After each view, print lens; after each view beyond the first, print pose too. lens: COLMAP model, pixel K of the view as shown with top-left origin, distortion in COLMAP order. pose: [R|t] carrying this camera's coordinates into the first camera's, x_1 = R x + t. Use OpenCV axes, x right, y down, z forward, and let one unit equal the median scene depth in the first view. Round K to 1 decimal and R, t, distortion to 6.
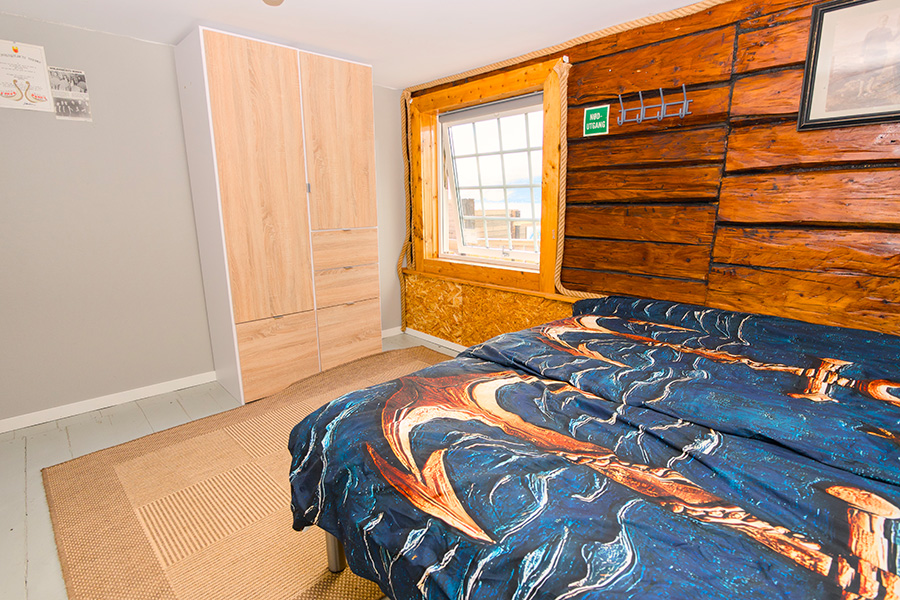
lens RADIAL K [[443.5, 0, 452.4], [0, 443.5, 302.0], [0, 0, 1]] dist [-0.015787, 0.000728]
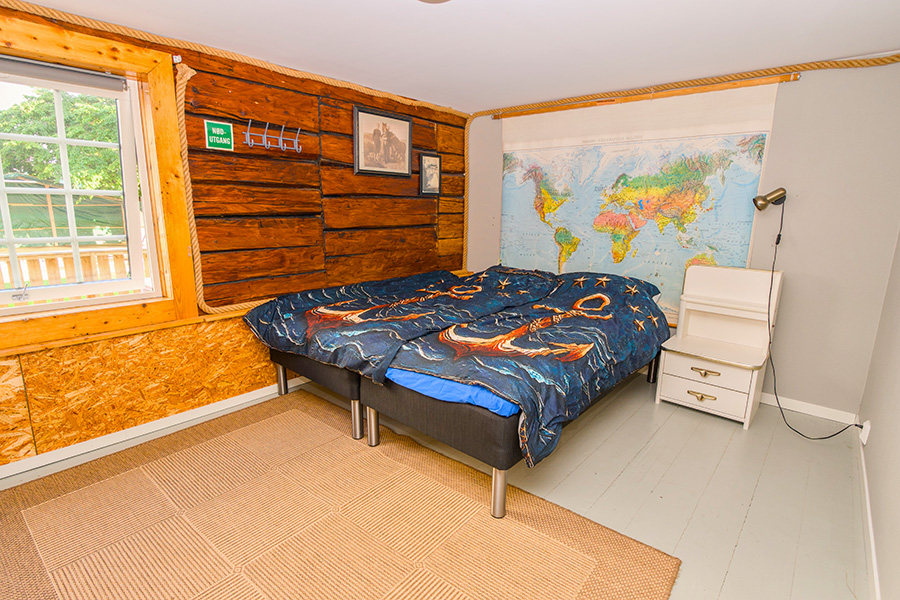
lens RADIAL K [[443.5, 0, 451.9], [0, 443.5, 300.6], [0, 0, 1]] dist [-0.015787, 0.000728]
pose [[-0.097693, -0.198167, 0.975288, -0.810492], [0.204839, 0.954989, 0.214561, -0.161085], [-0.973908, 0.220738, -0.052703, 0.635434]]
